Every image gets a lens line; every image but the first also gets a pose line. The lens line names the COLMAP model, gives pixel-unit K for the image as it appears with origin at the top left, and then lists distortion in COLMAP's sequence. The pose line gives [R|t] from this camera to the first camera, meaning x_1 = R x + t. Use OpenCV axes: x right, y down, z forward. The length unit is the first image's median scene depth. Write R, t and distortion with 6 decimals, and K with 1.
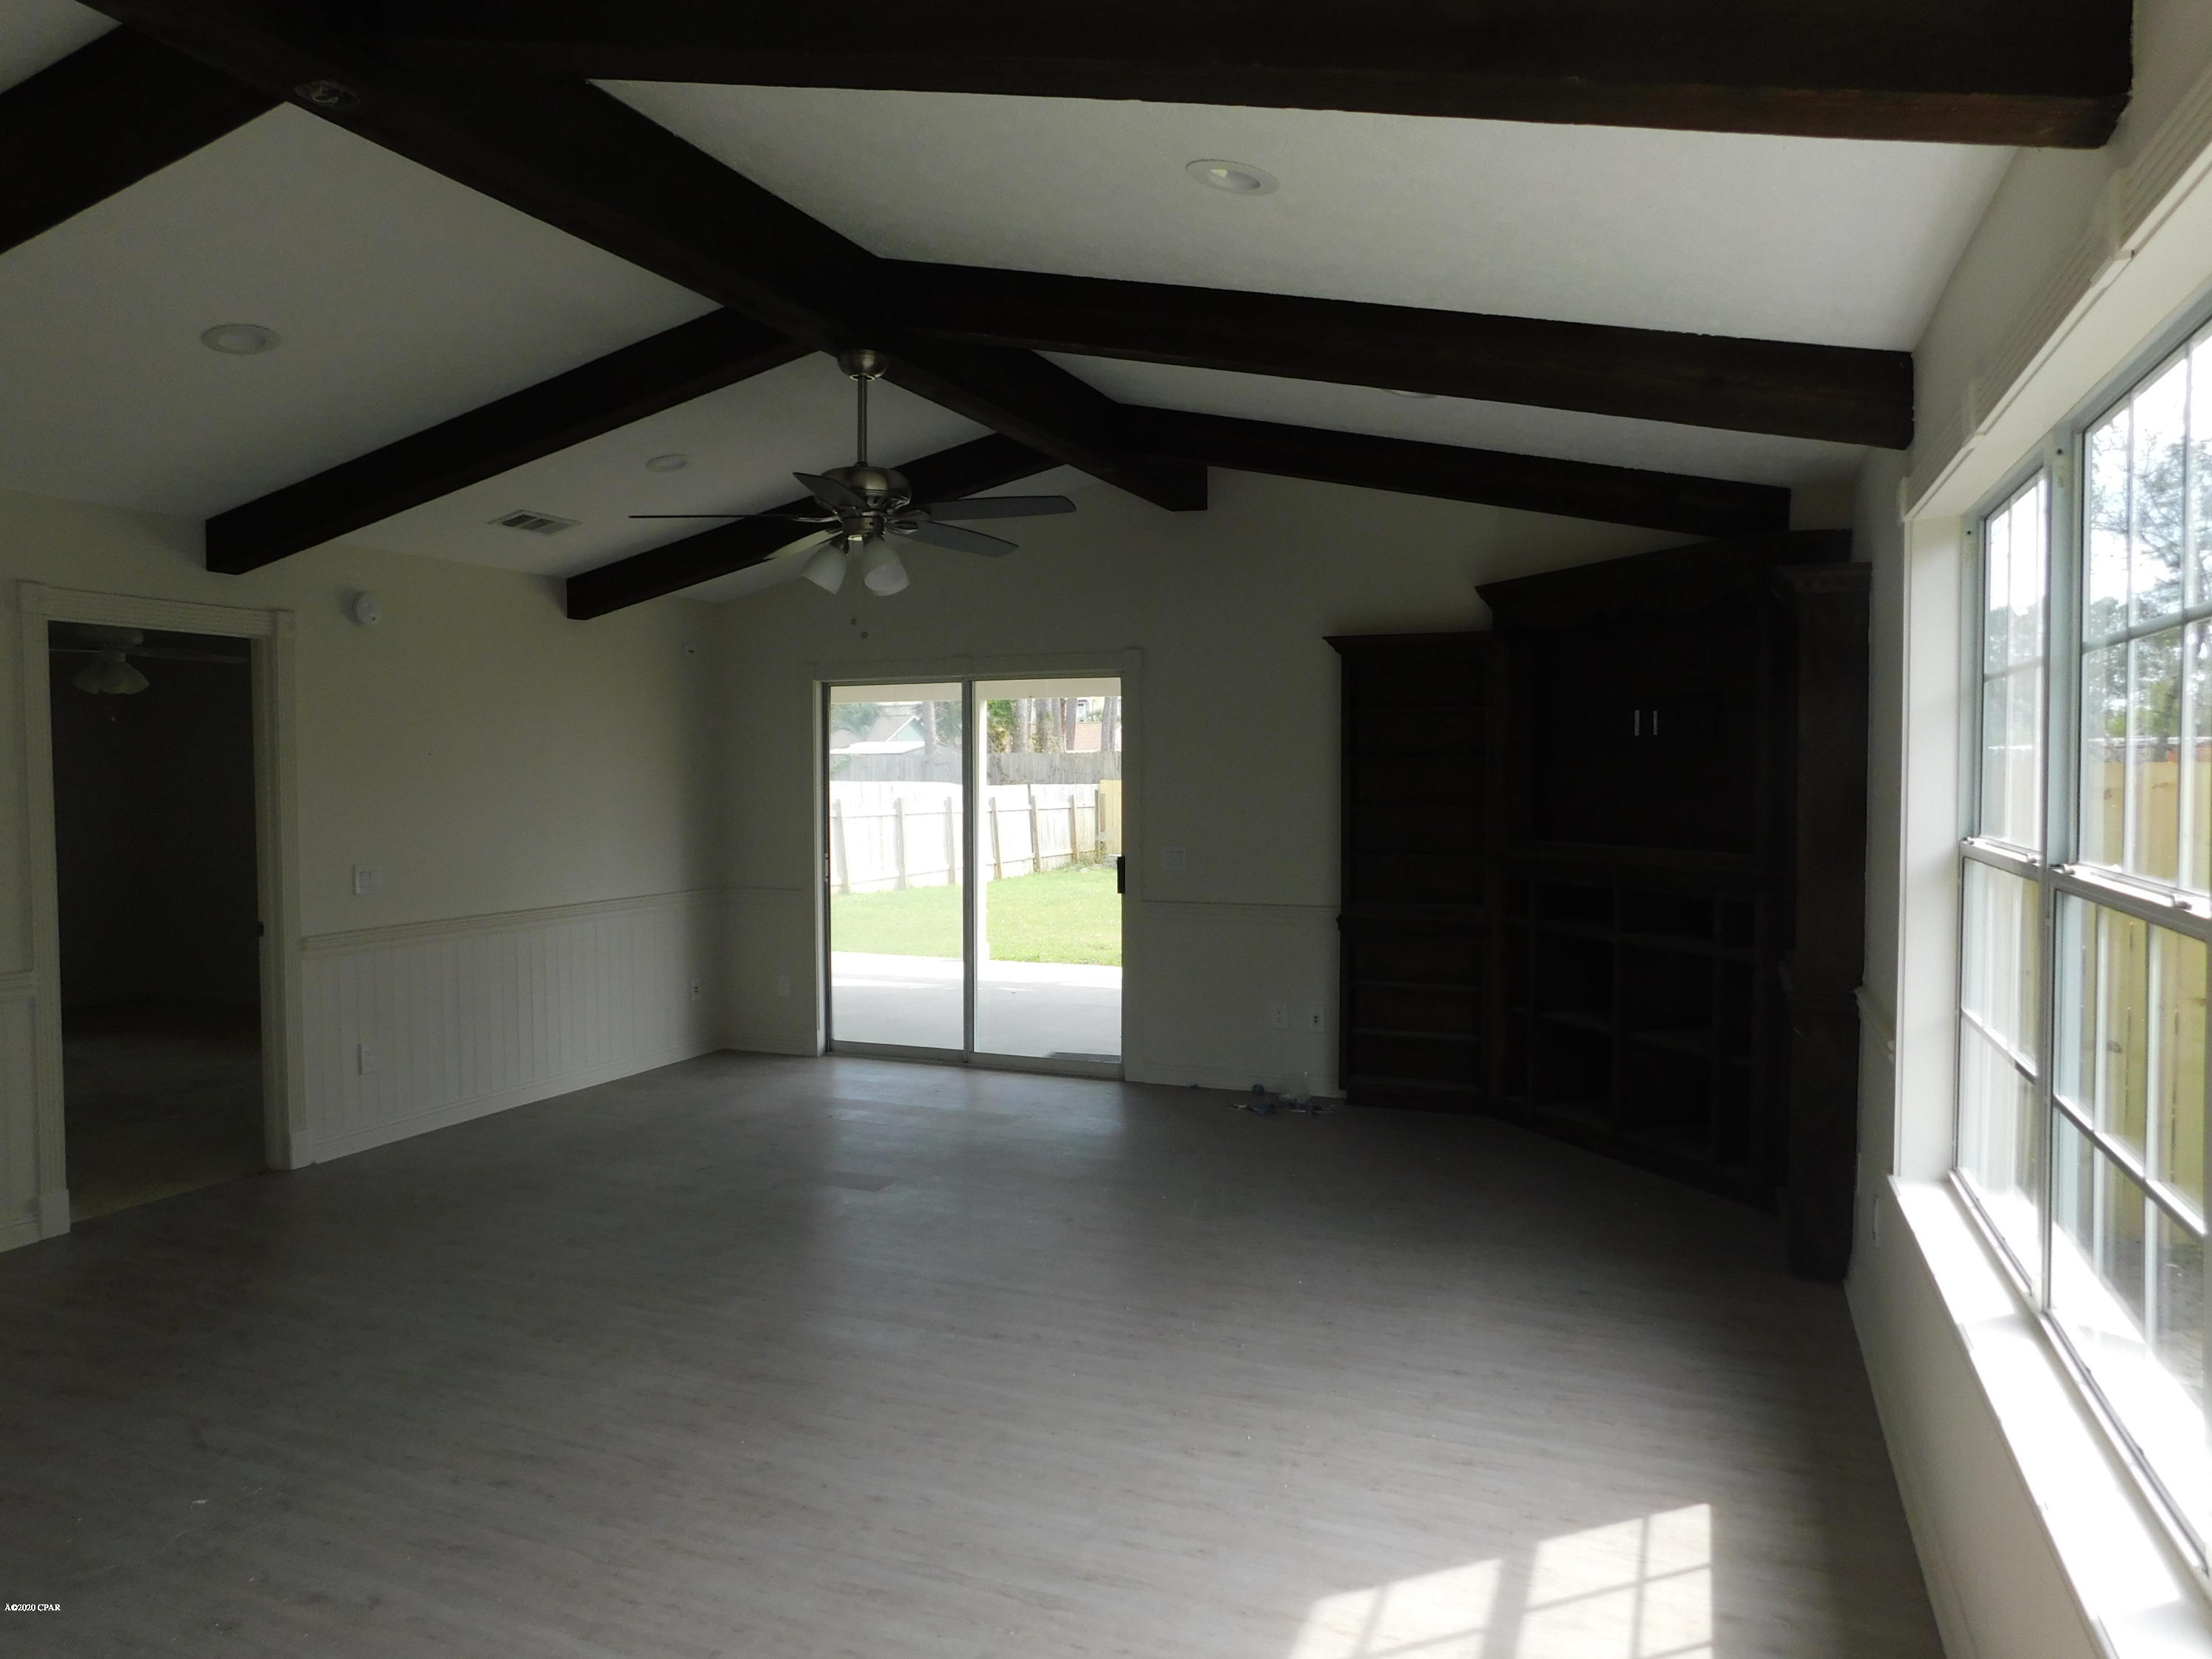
lens RADIAL K [[1489.9, 0, 1101.7], [0, 1489.9, 834.6], [0, 0, 1]] dist [-0.052775, 0.056518]
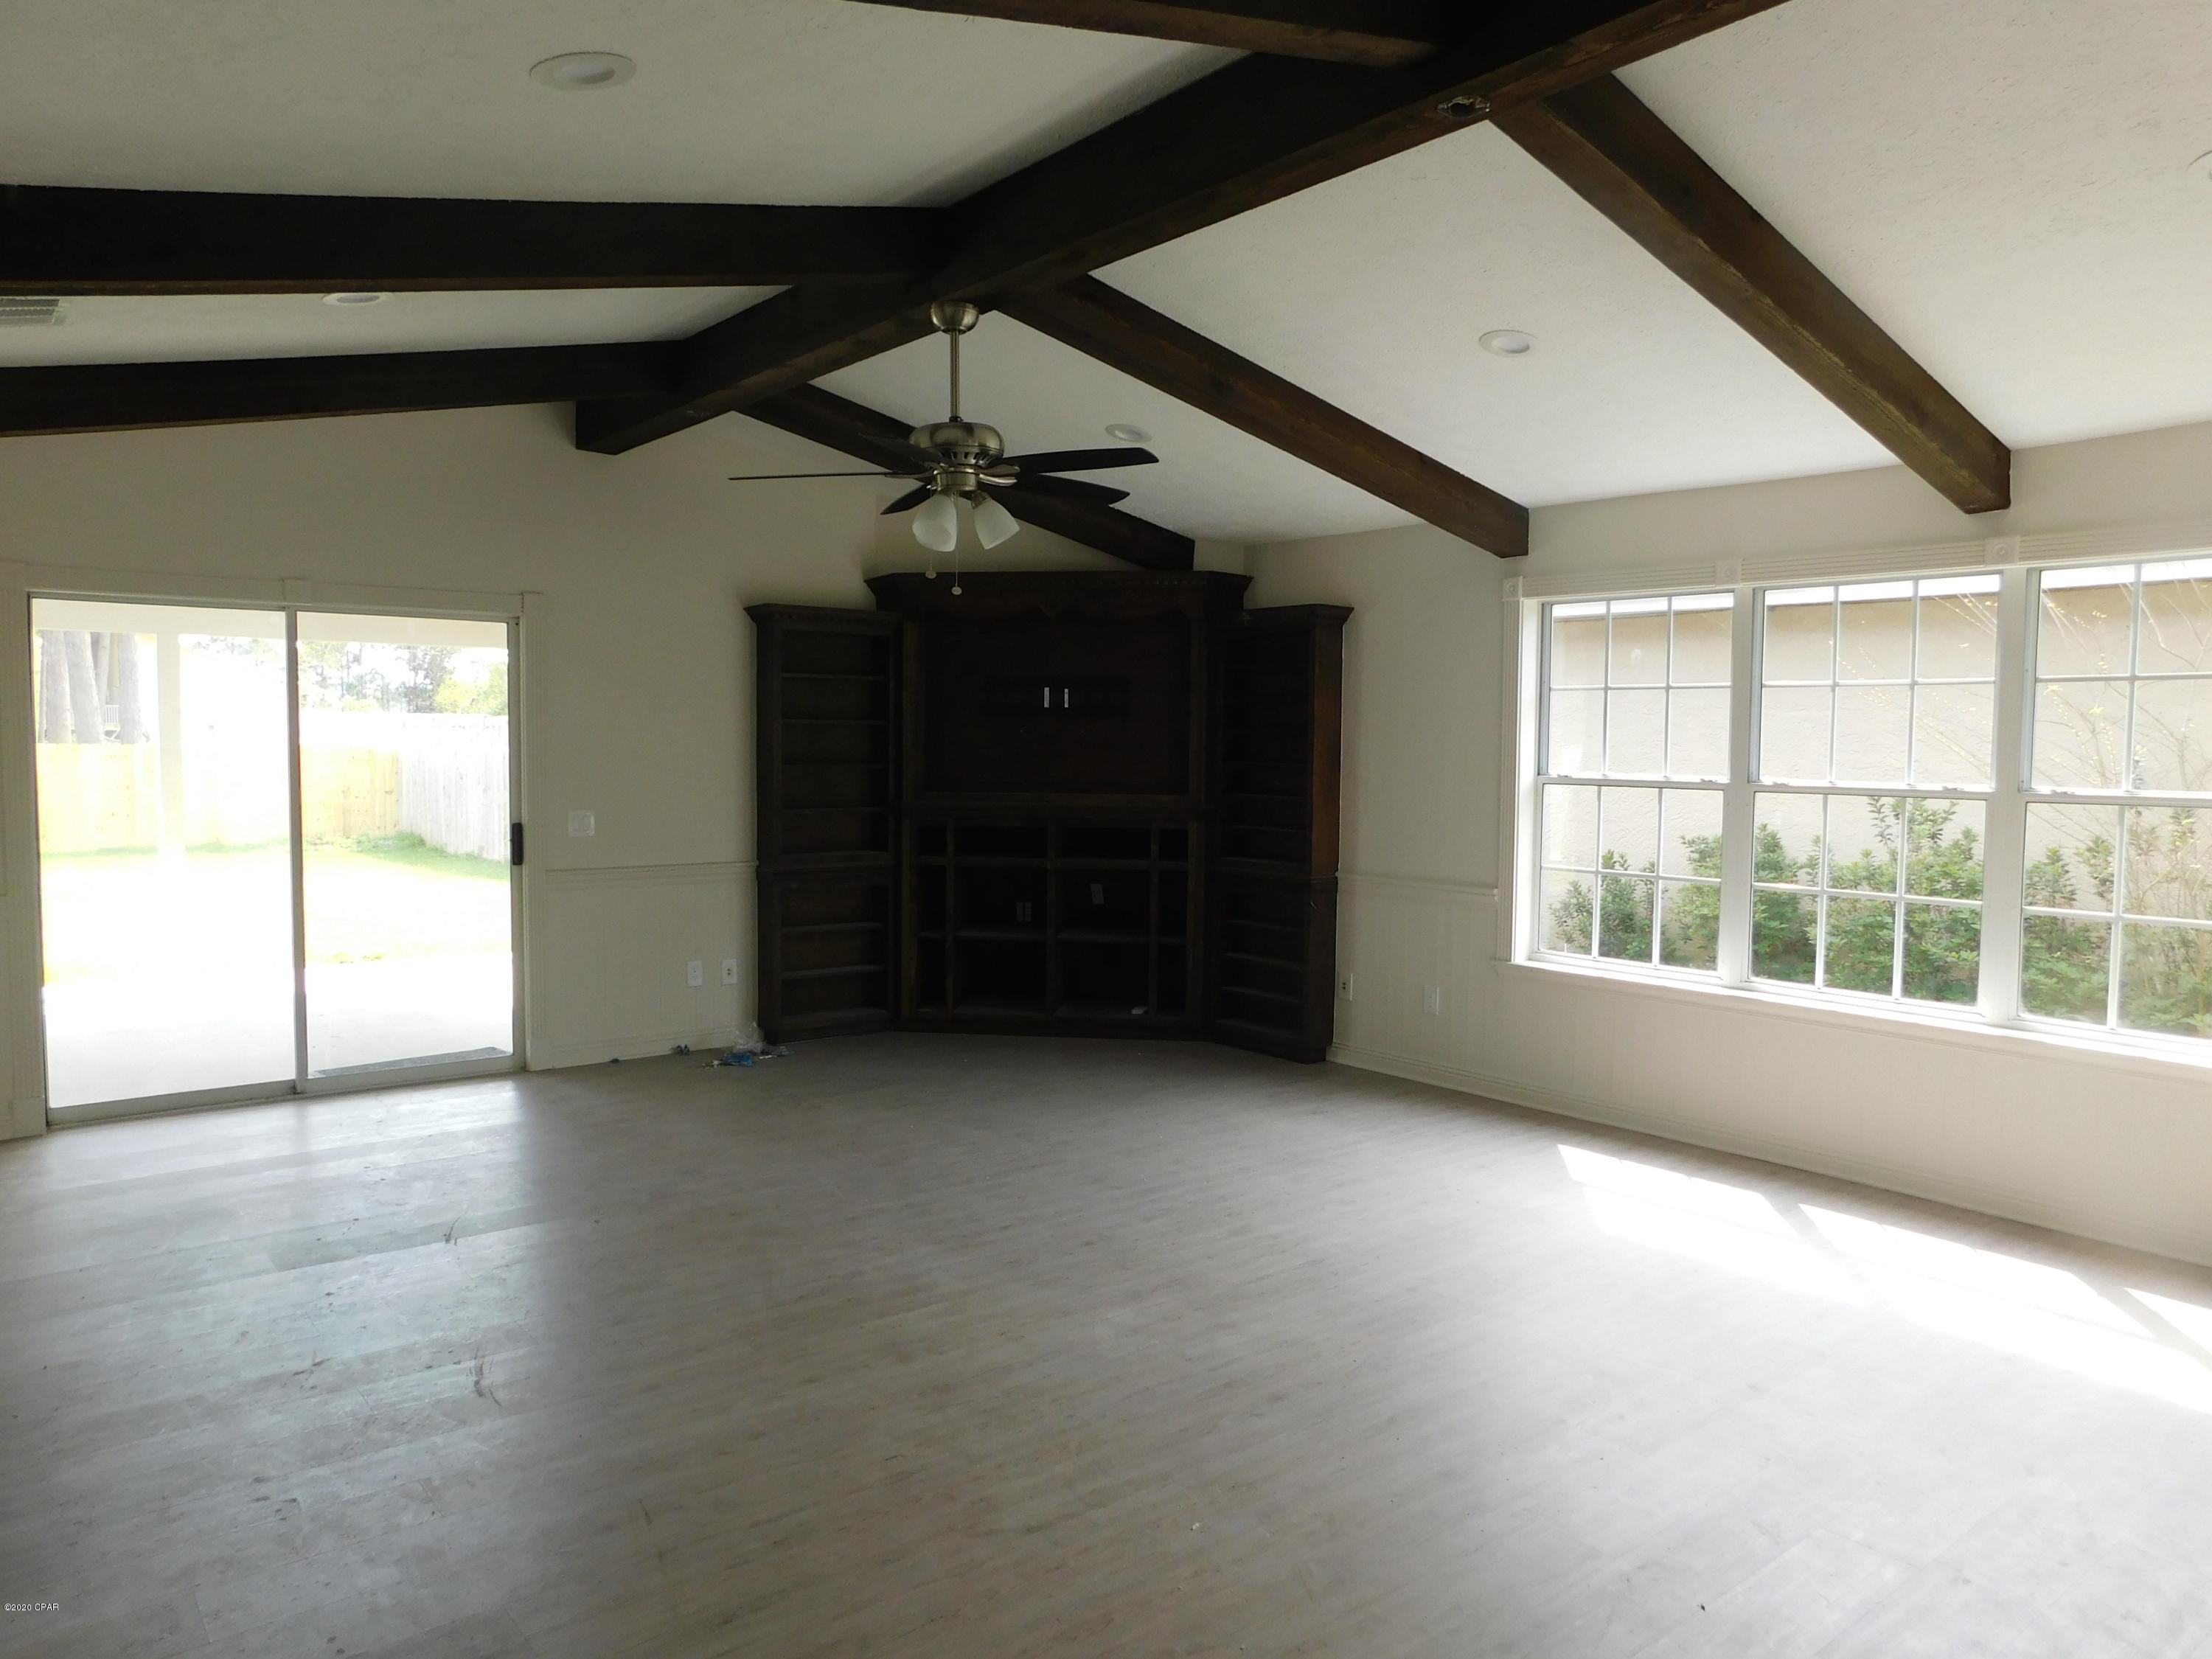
lens RADIAL K [[1489.9, 0, 1111.2], [0, 1489.9, 846.1], [0, 0, 1]] dist [-0.052775, 0.056518]
pose [[0.480067, -0.053328, 0.875609, -0.589331], [0.026805, 0.998576, 0.046121, -0.003631], [-0.876822, 0.001330, 0.480813, 0.253476]]
